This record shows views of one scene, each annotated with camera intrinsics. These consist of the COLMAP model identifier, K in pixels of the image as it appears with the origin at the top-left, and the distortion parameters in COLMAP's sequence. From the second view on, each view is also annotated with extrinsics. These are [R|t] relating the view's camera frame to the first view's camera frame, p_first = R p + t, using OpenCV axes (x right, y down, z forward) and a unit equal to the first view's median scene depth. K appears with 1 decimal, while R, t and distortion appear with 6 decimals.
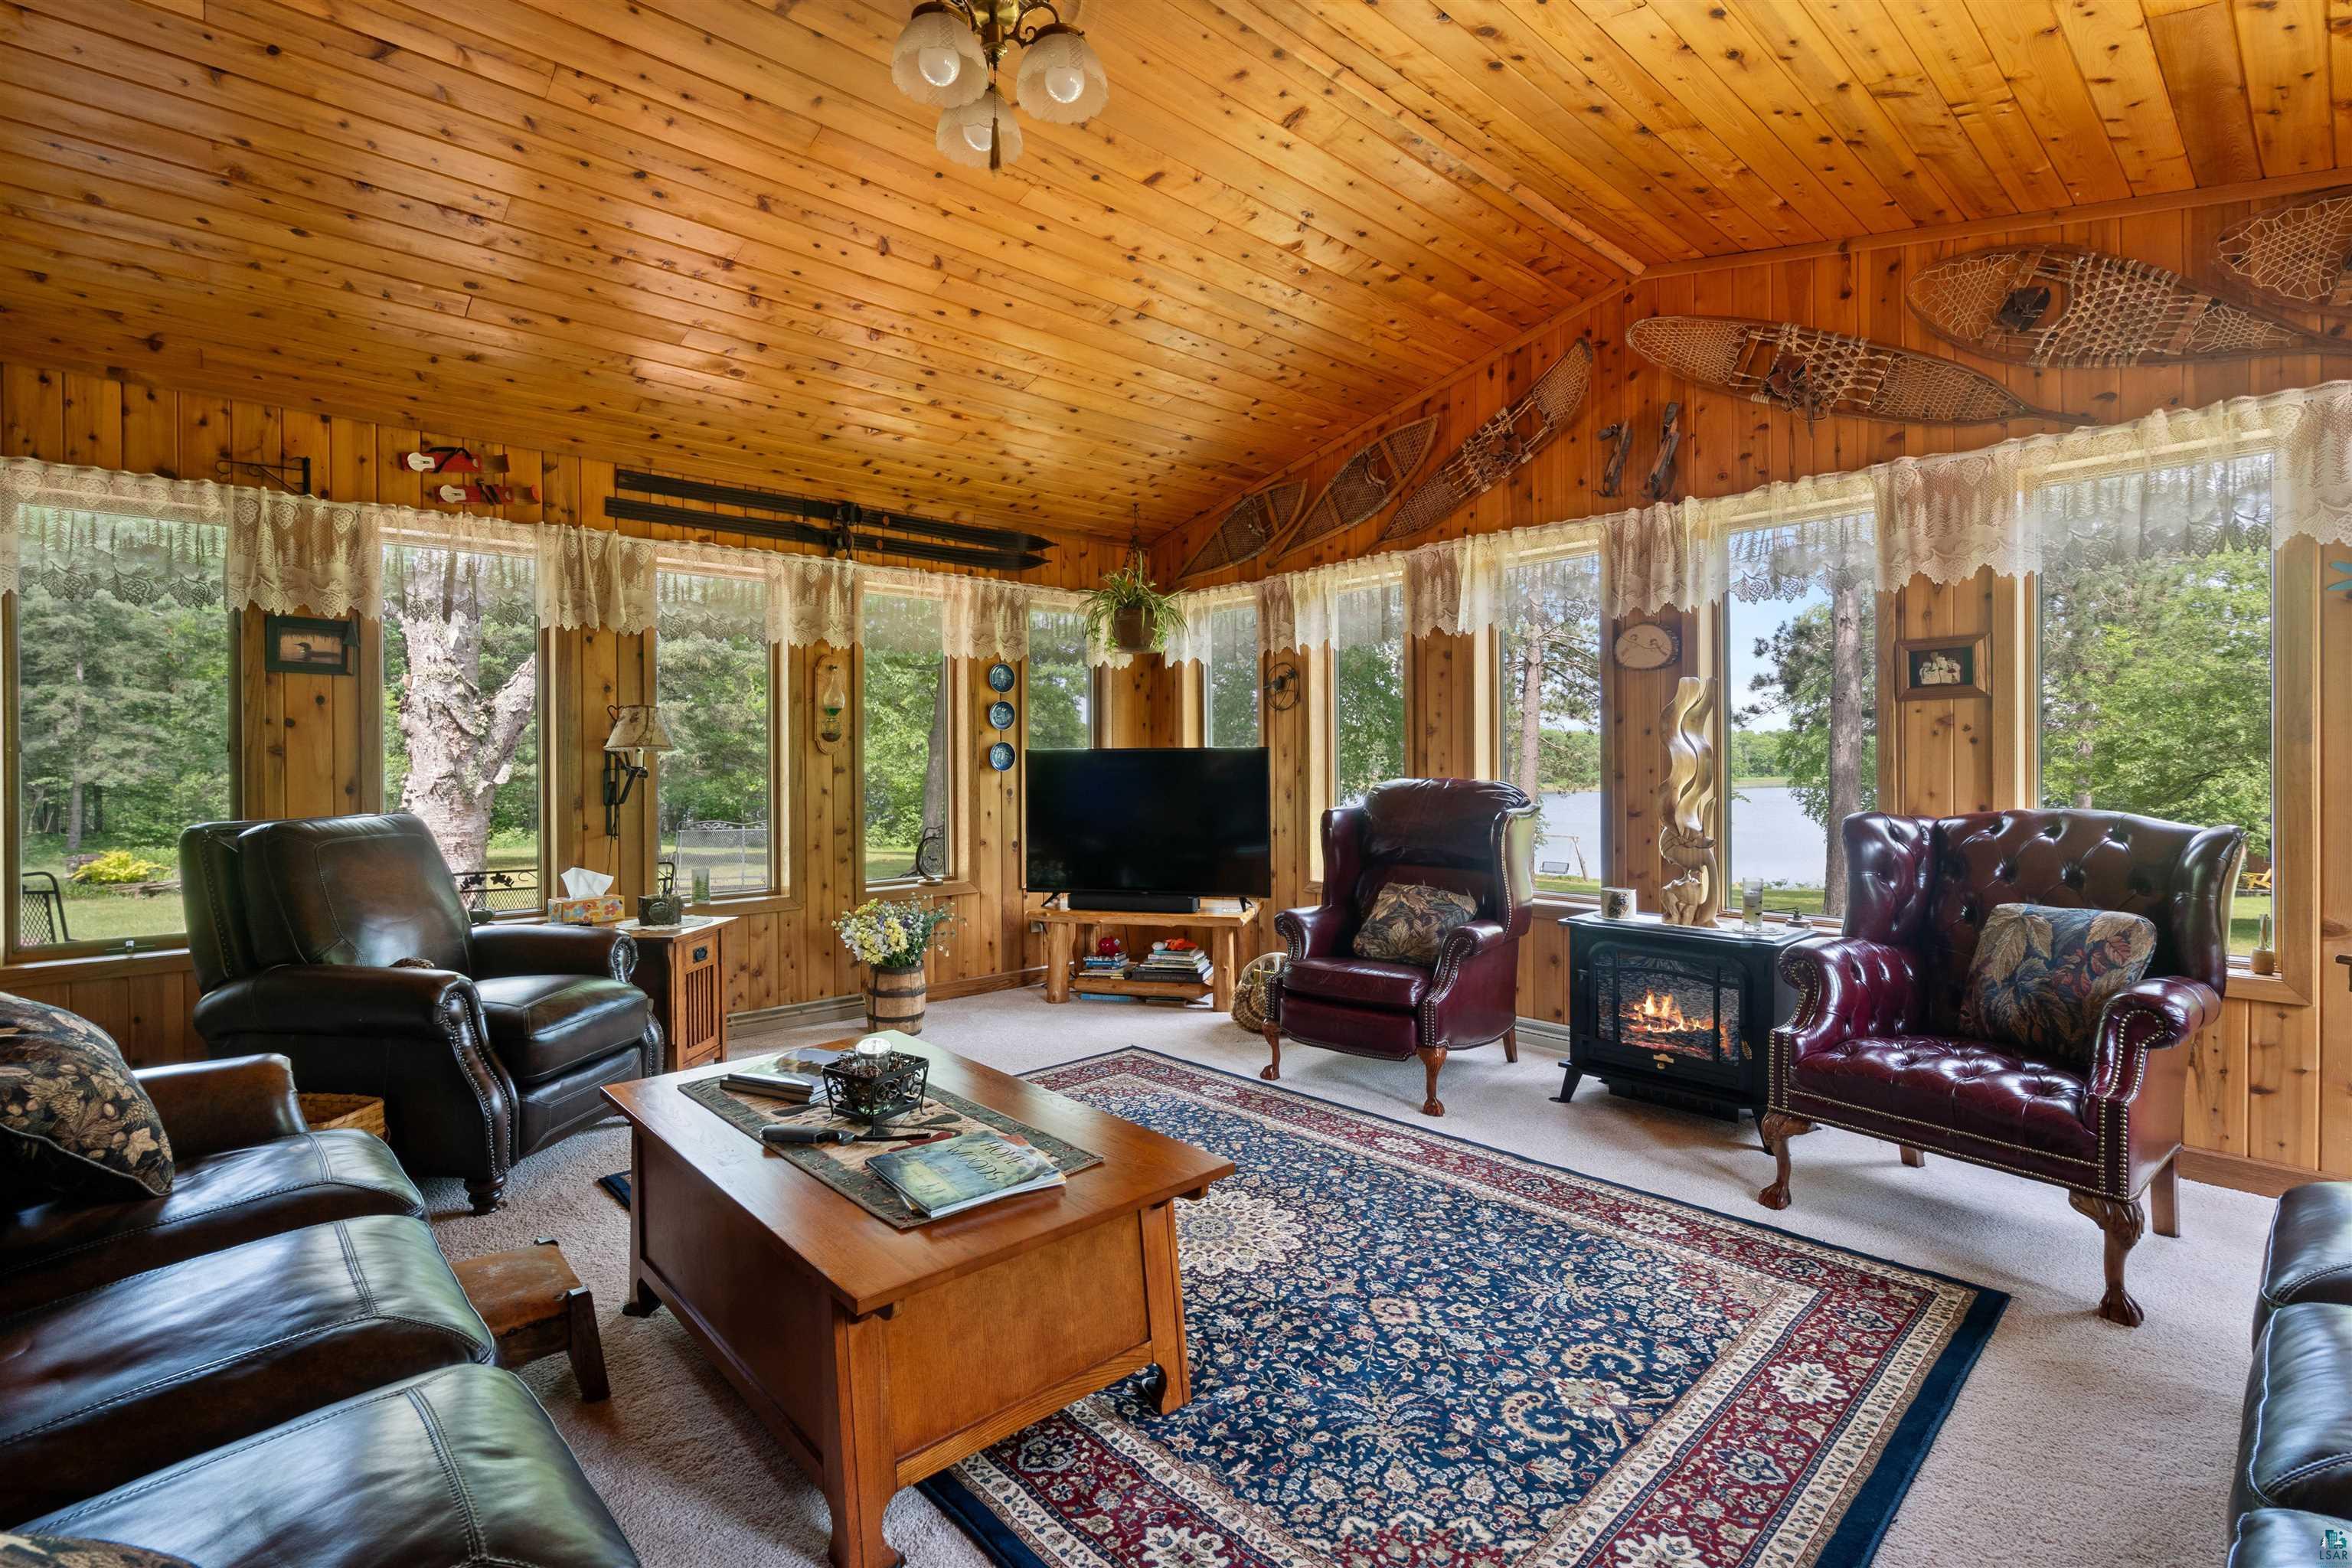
lens RADIAL K [[1085.6, 0, 1153.5], [0, 1085.6, 763.1], [0, 0, 1]] dist [-0.003198, 0.001803]
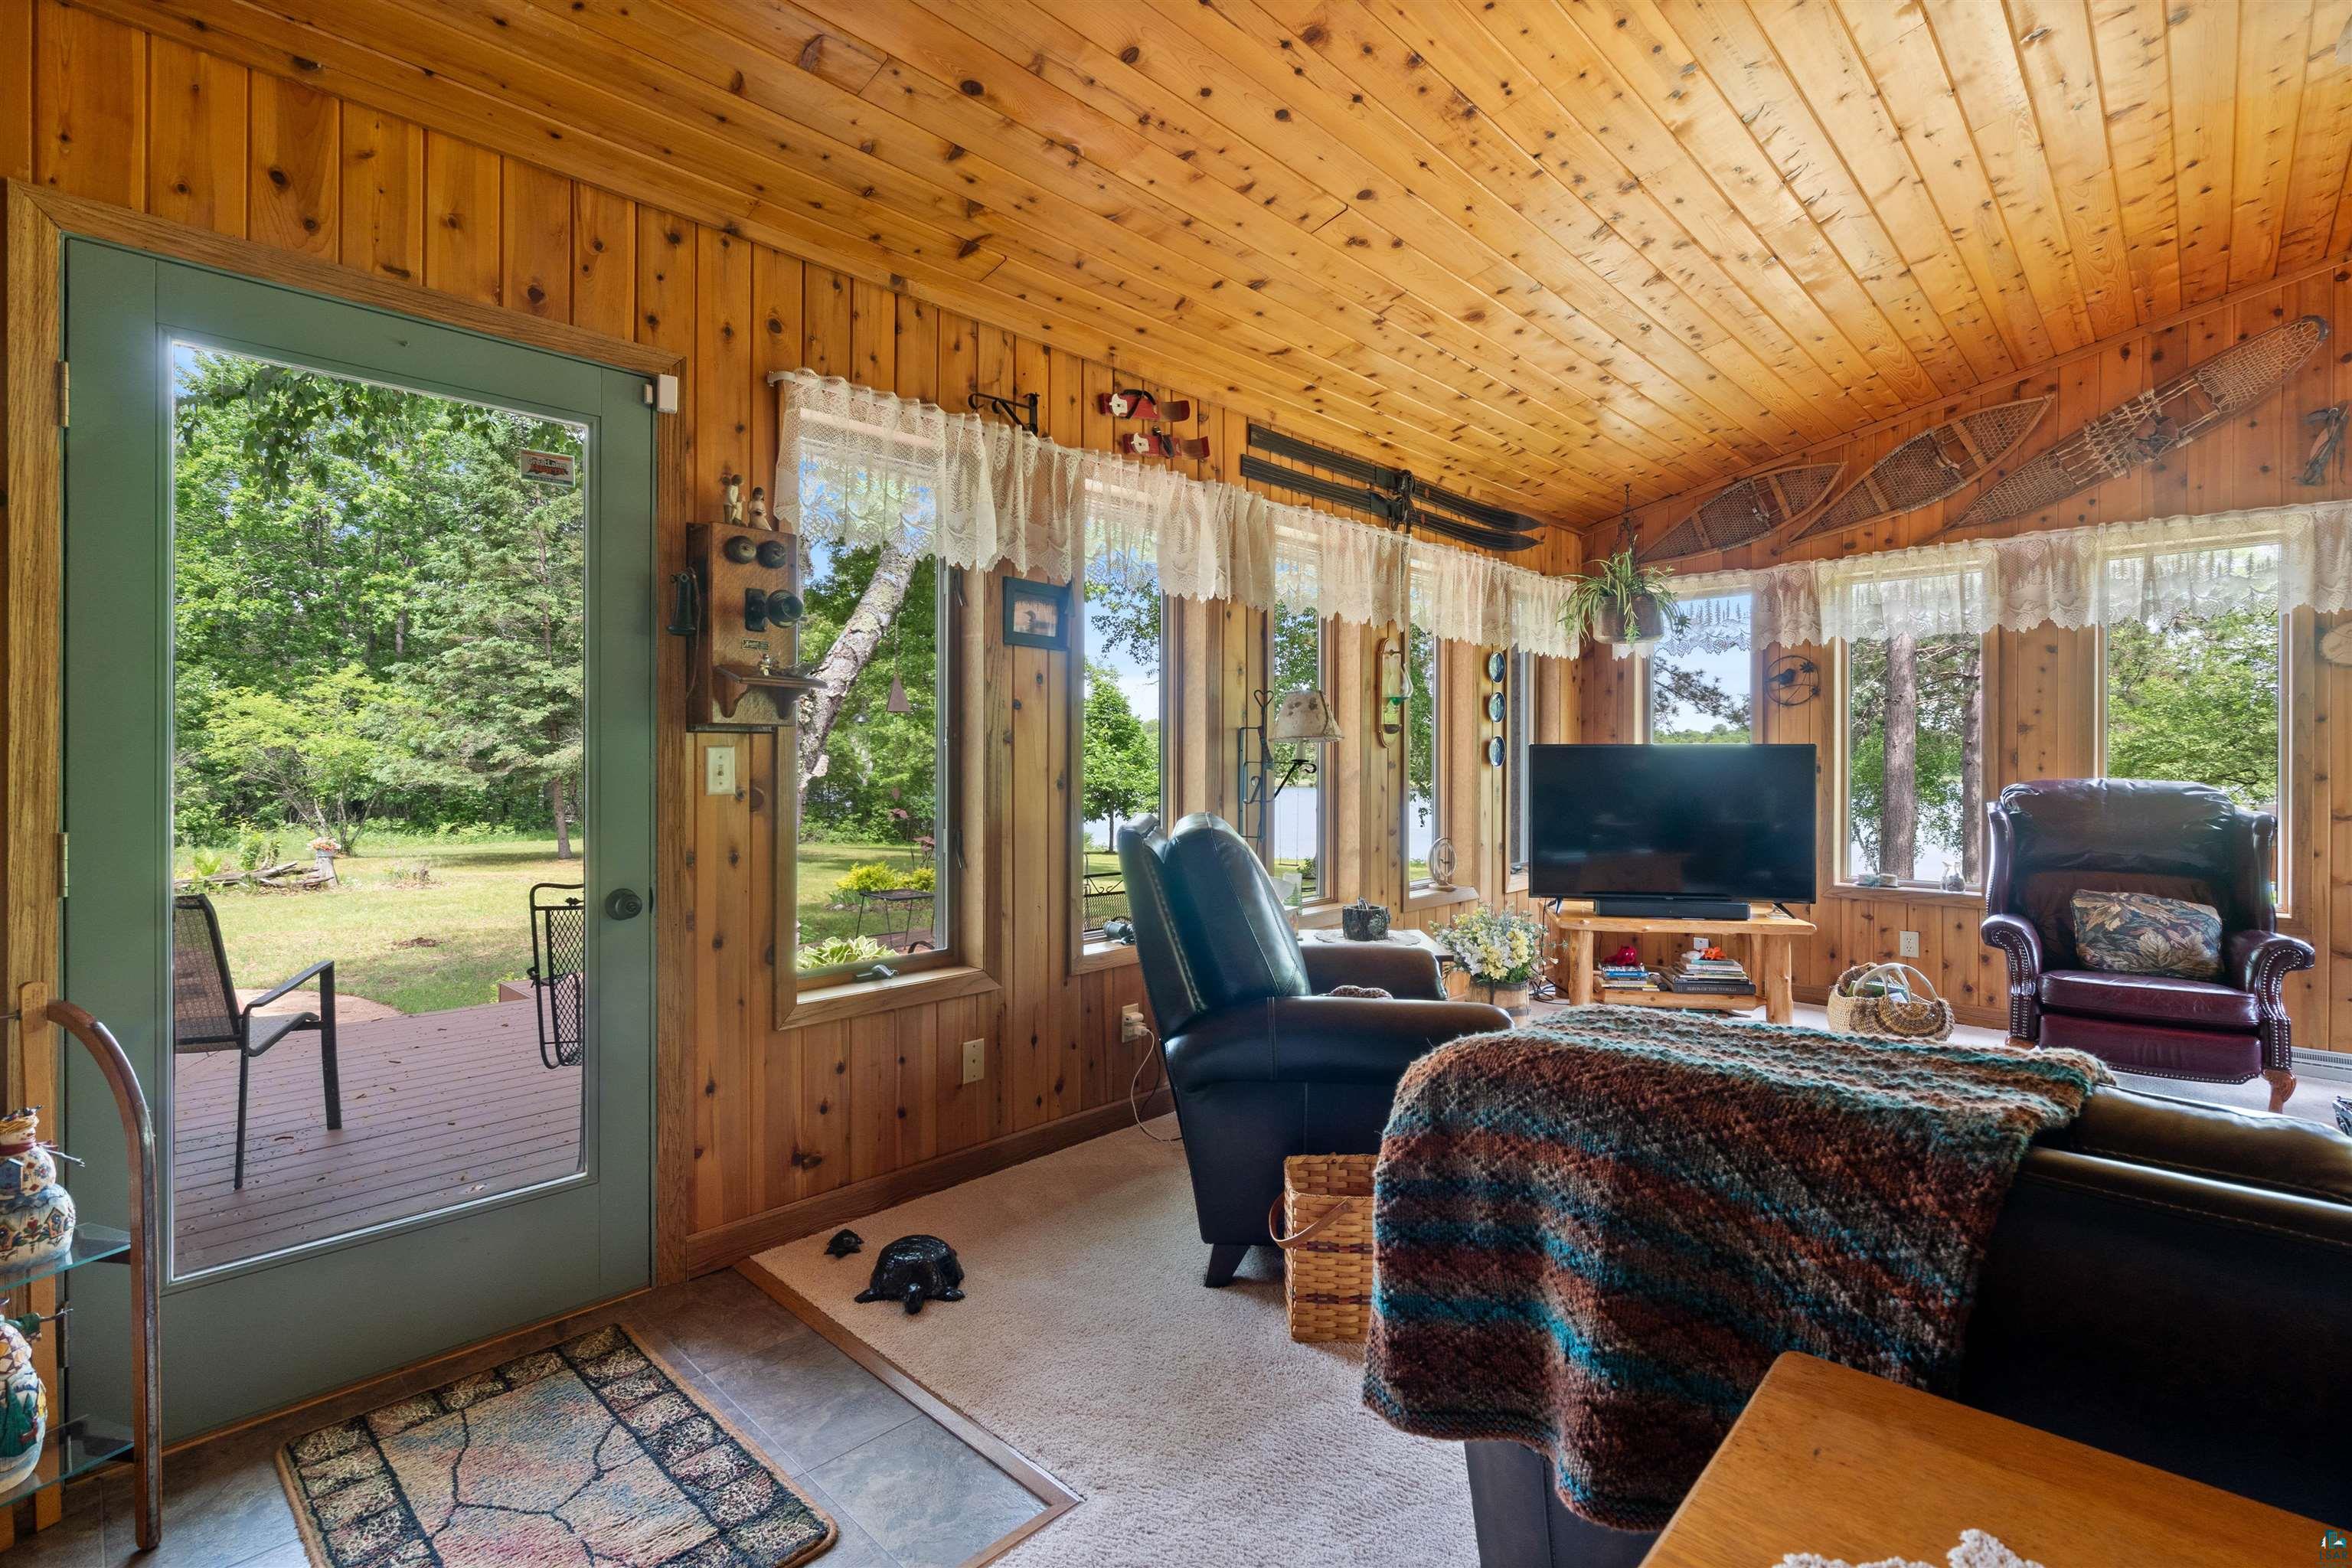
lens RADIAL K [[1085.6, 0, 1154.9], [0, 1085.6, 758.3], [0, 0, 1]] dist [-0.003198, 0.001803]
pose [[0.997130, 0.008126, 0.075276, -0.648889], [-0.008124, 0.999967, -0.000334, 0.003246], [-0.075276, -0.000279, 0.997163, 0.123807]]
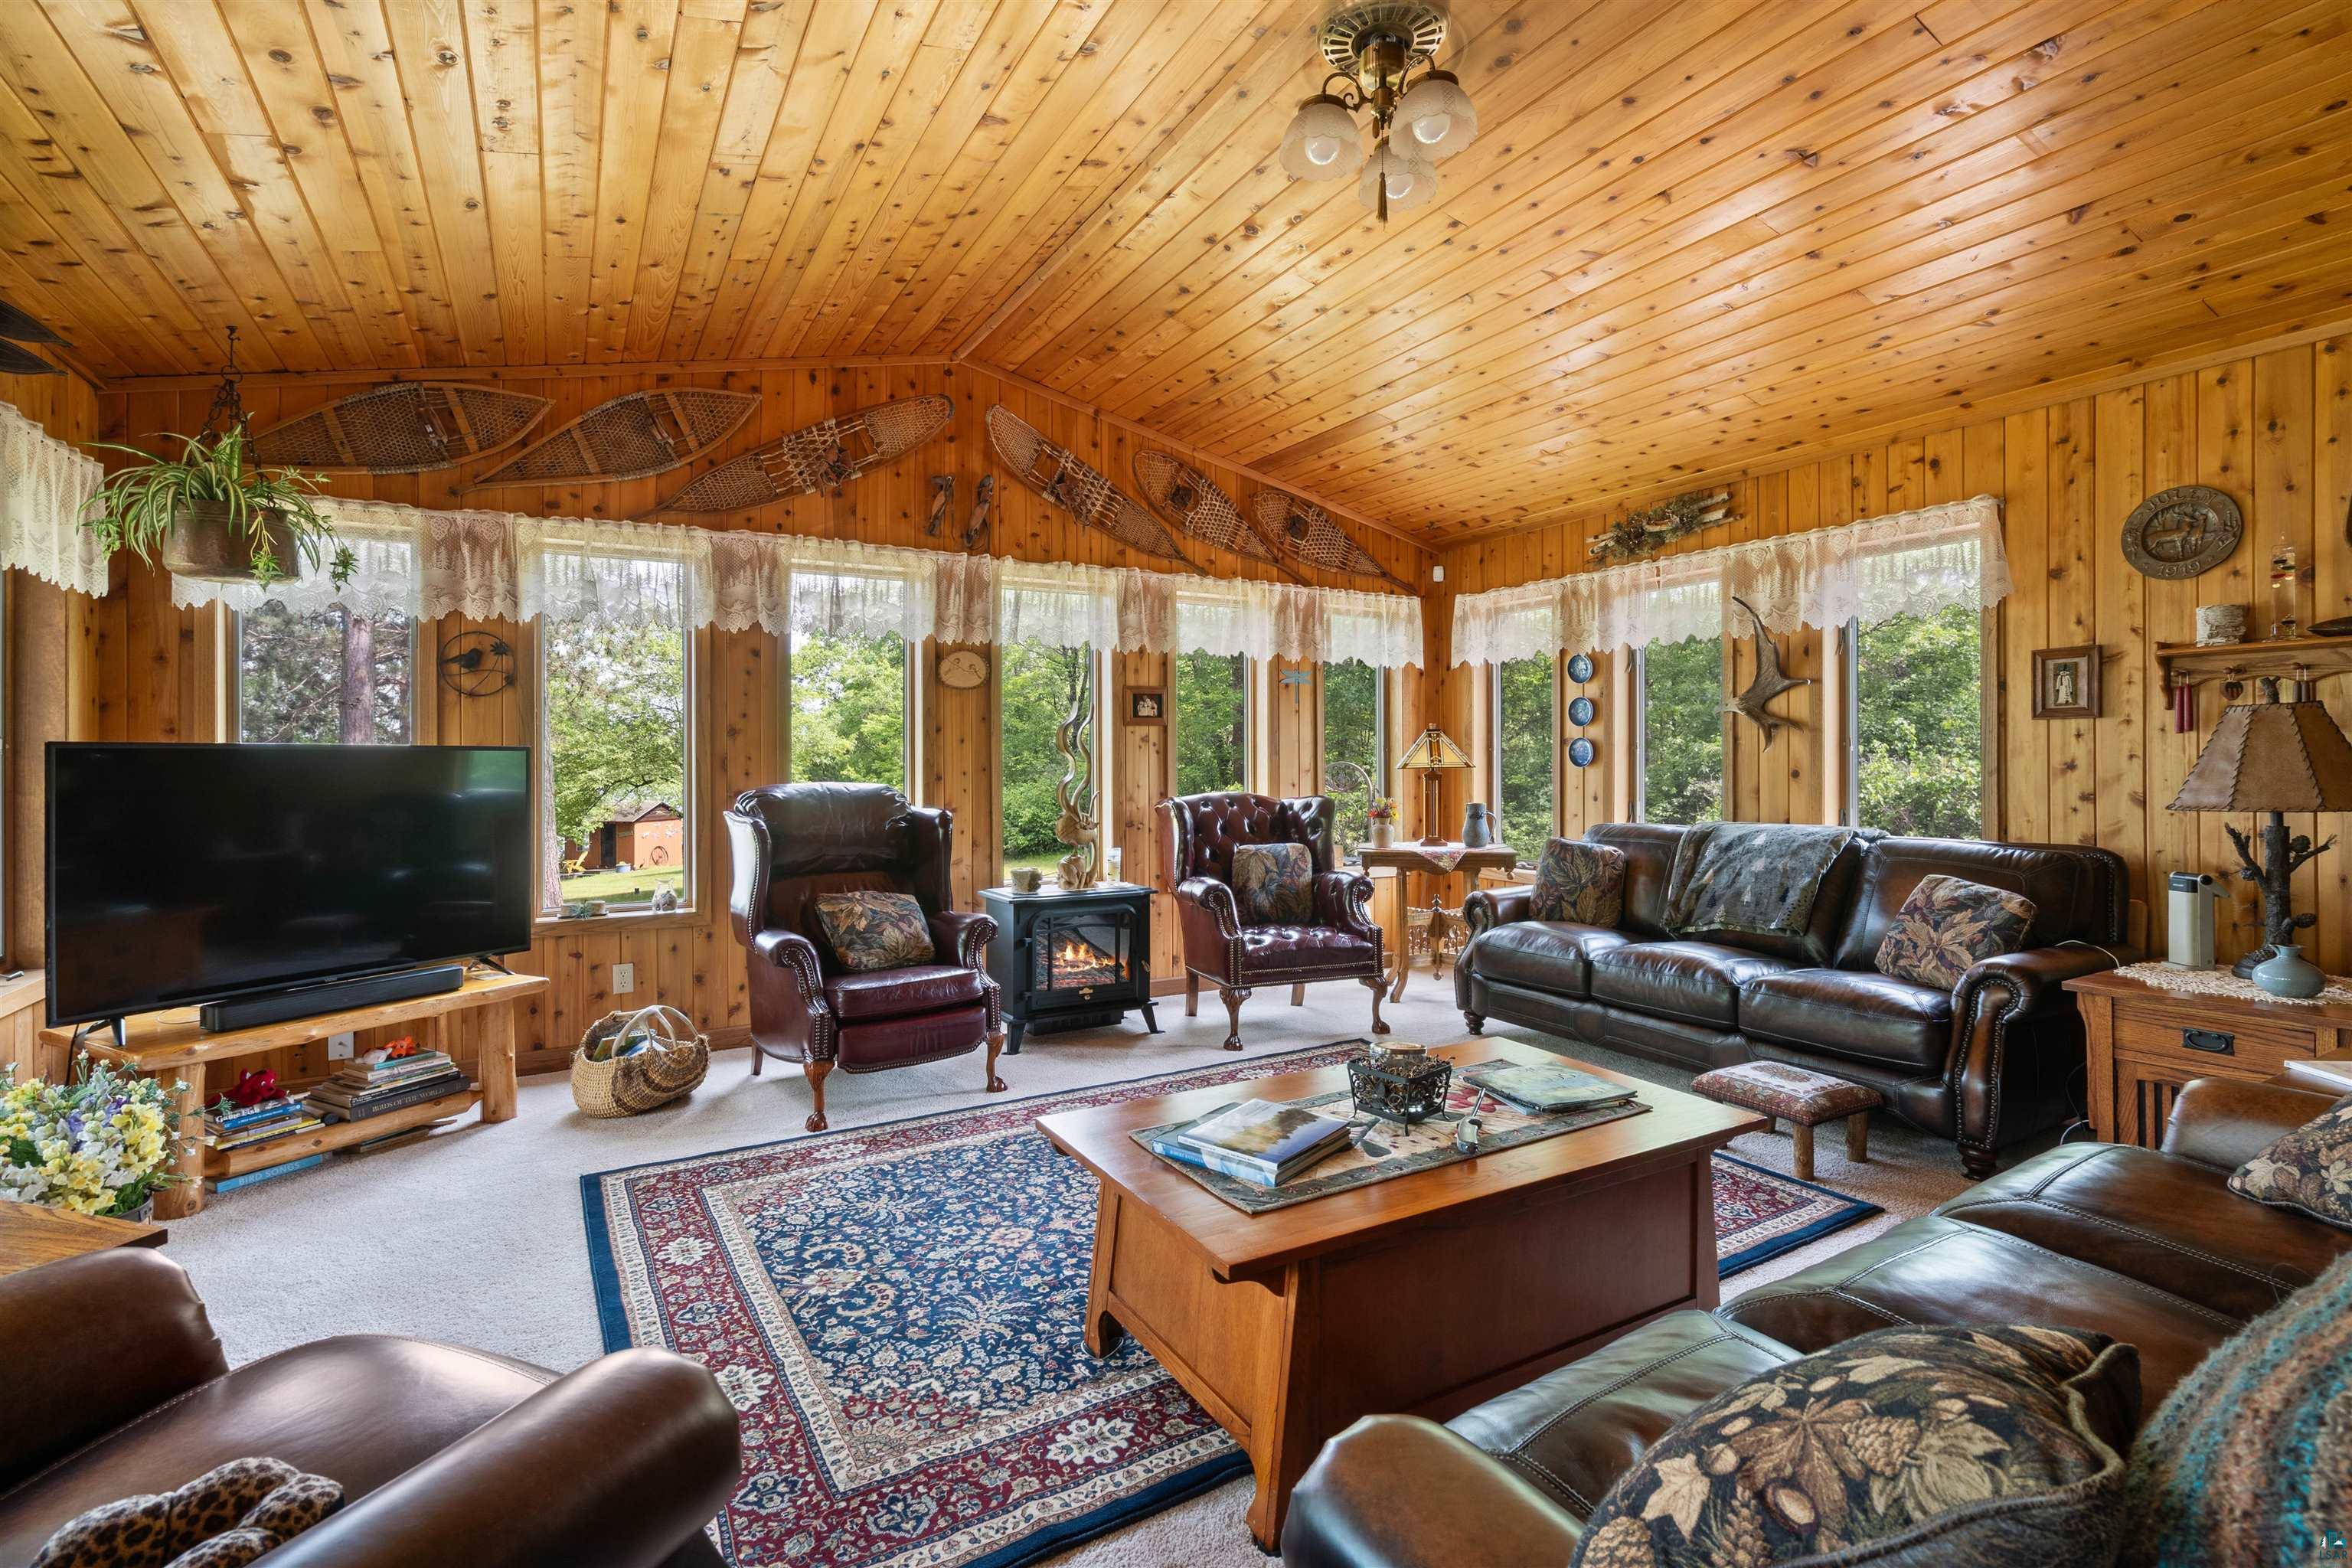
lens RADIAL K [[1085.6, 0, 1184.1], [0, 1085.6, 760.8], [0, 0, 1]] dist [-0.003198, 0.001803]
pose [[0.197513, 0.006947, 0.980276, -0.640713], [0.005338, 0.999952, -0.008162, 0.003880], [-0.980286, 0.006845, 0.197466, 0.502083]]
